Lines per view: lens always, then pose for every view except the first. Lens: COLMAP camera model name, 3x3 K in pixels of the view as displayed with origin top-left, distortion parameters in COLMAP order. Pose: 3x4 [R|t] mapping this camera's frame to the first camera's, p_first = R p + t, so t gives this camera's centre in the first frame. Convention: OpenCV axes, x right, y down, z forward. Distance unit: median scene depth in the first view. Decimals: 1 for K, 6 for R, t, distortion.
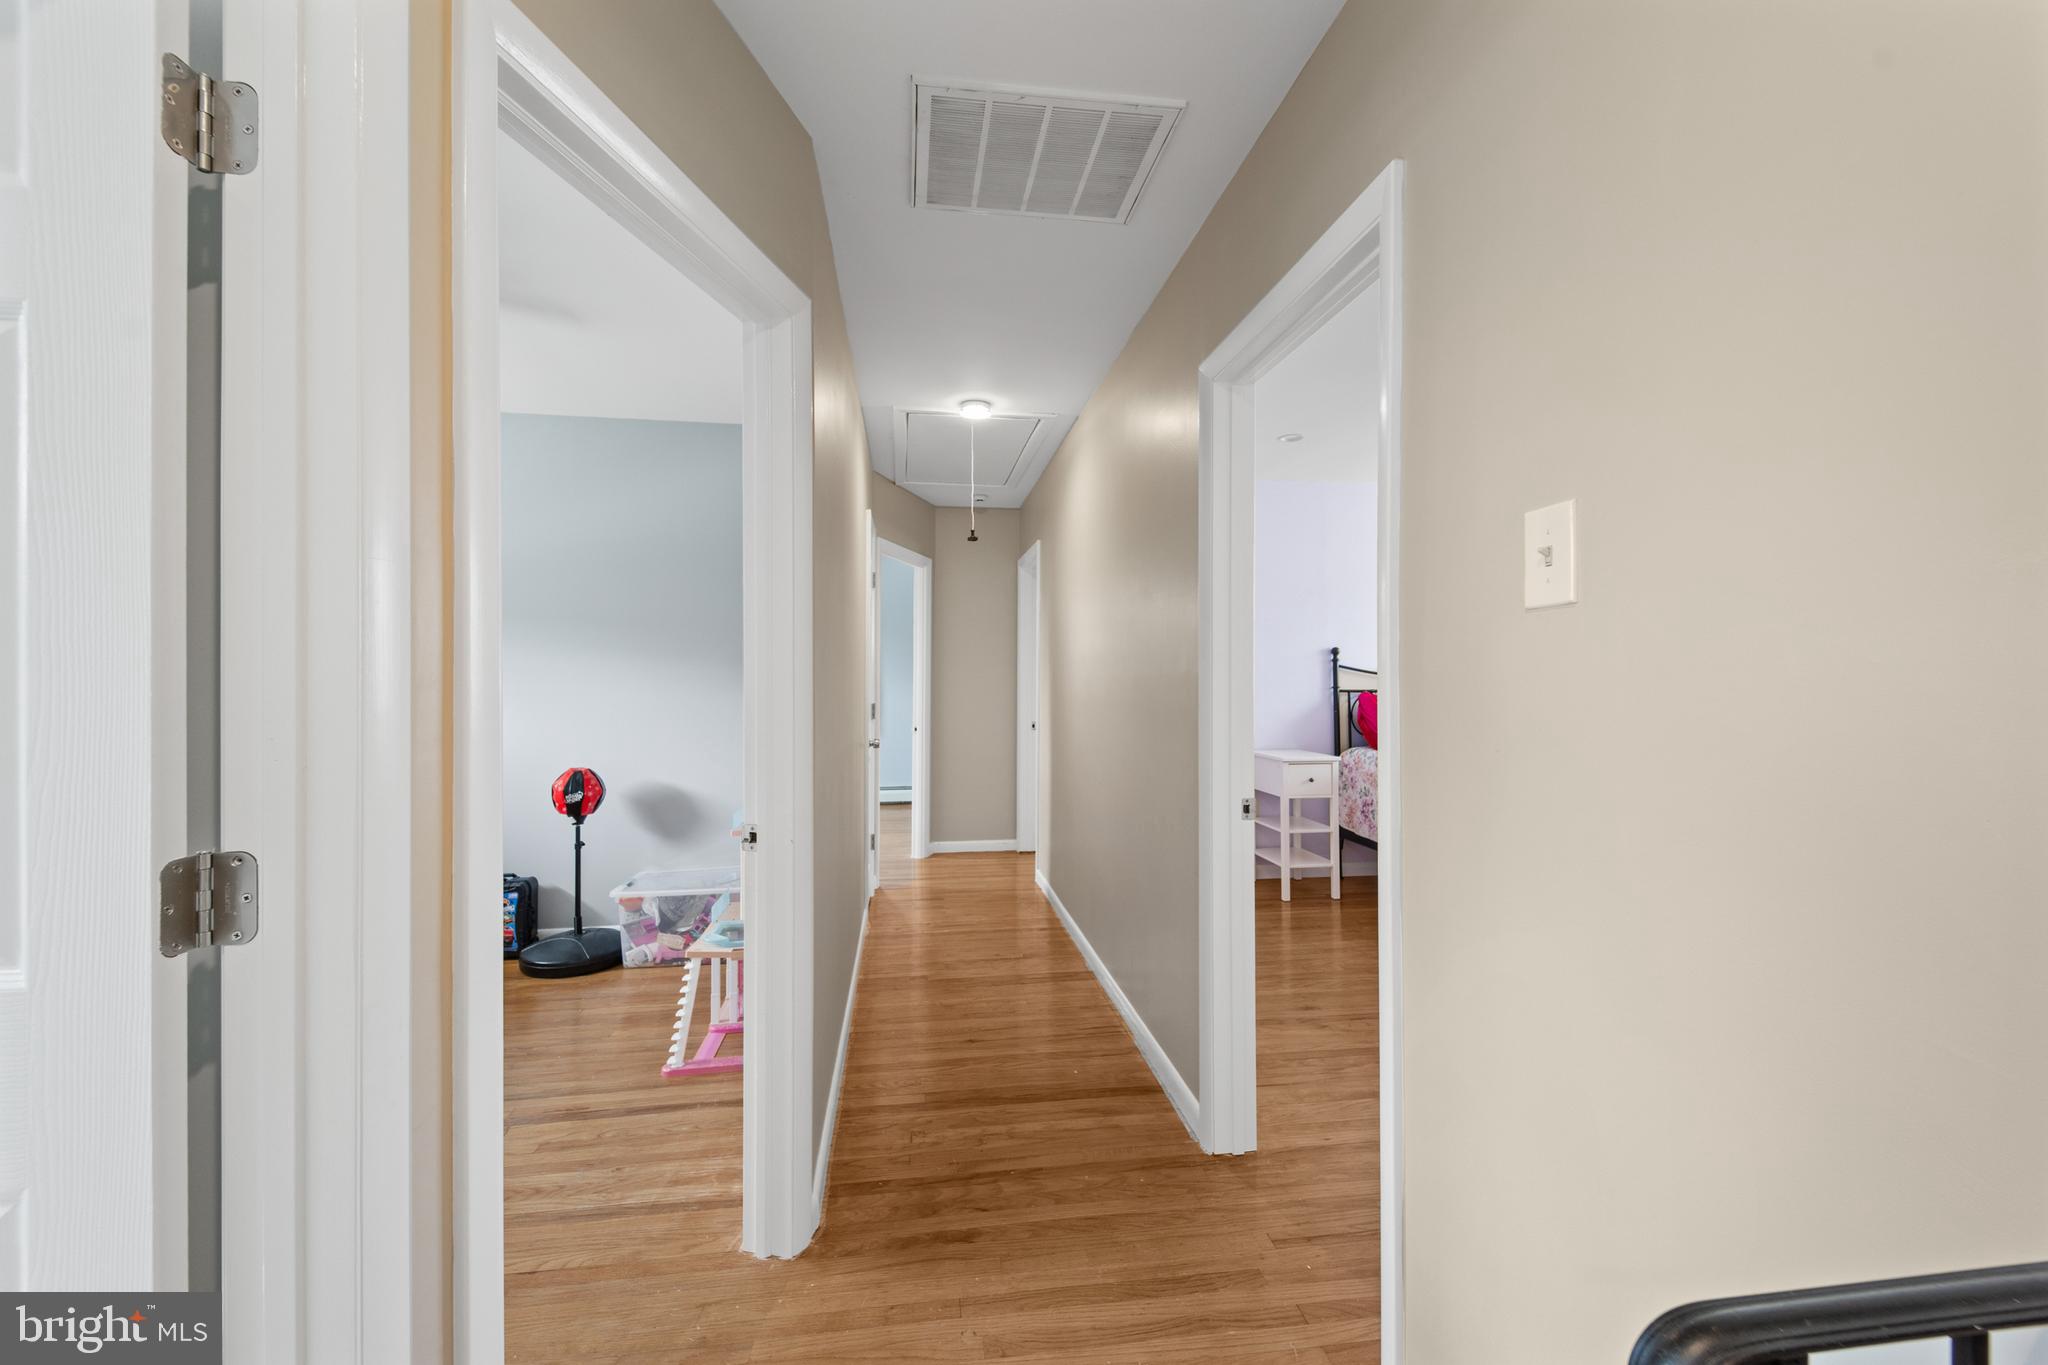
lens RADIAL K [[826.5, 0, 1018.3], [0, 826.5, 683.3], [0, 0, 1]] dist [0.007898, -0.001994]
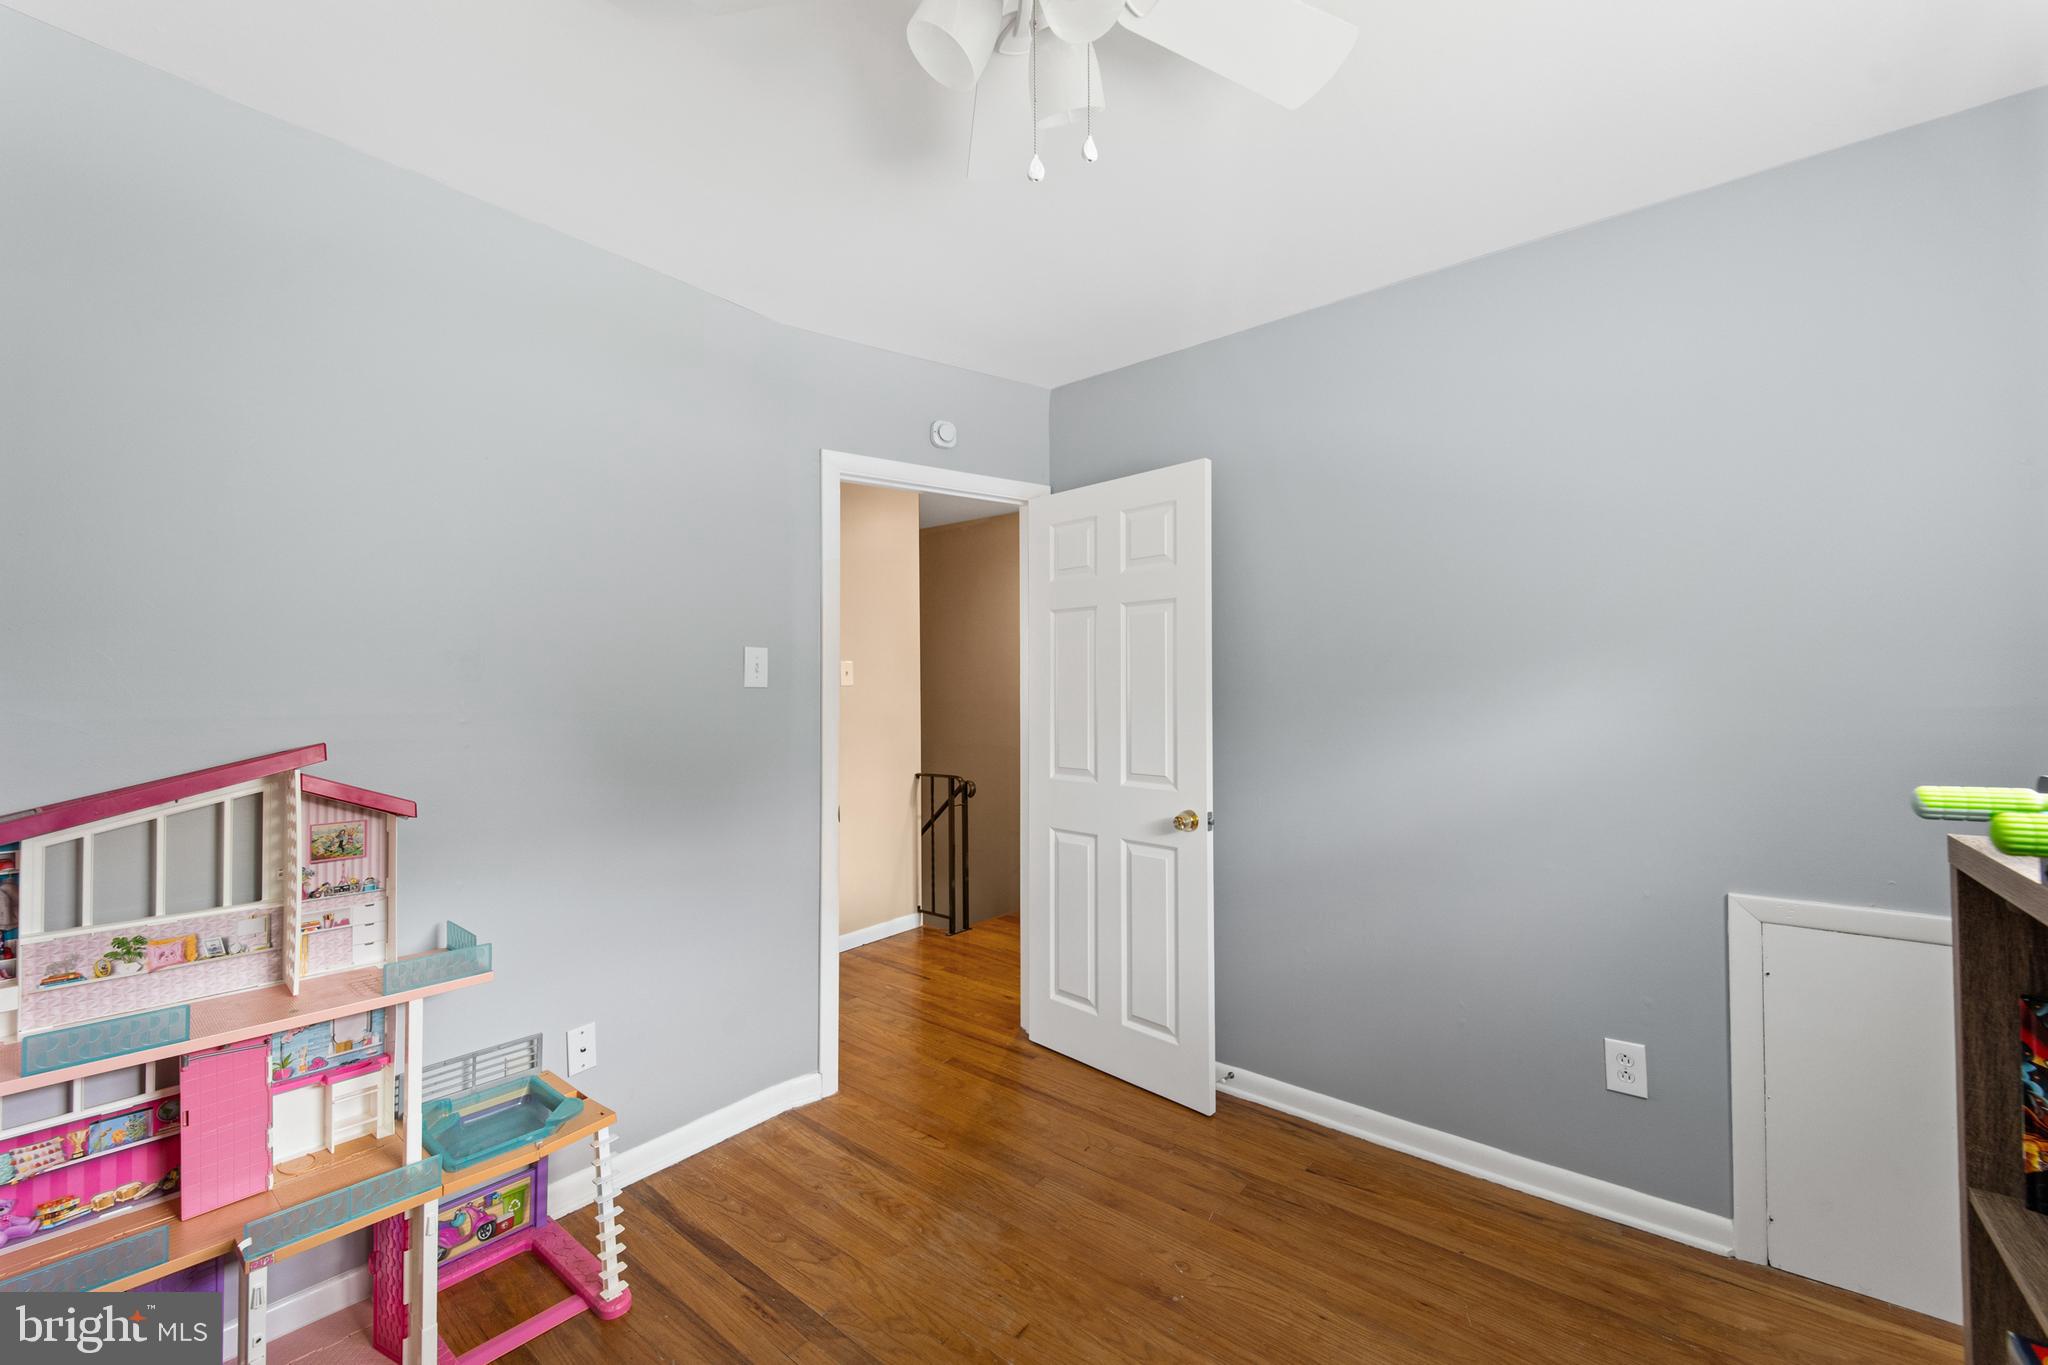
lens RADIAL K [[826.5, 0, 1020.0], [0, 826.5, 688.7], [0, 0, 1]] dist [0.007898, -0.001994]
pose [[-0.690459, 0.012025, 0.723272, -1.396994], [0.001025, 0.999877, -0.015645, -0.017643], [-0.723371, -0.010060, -0.690386, 1.522627]]
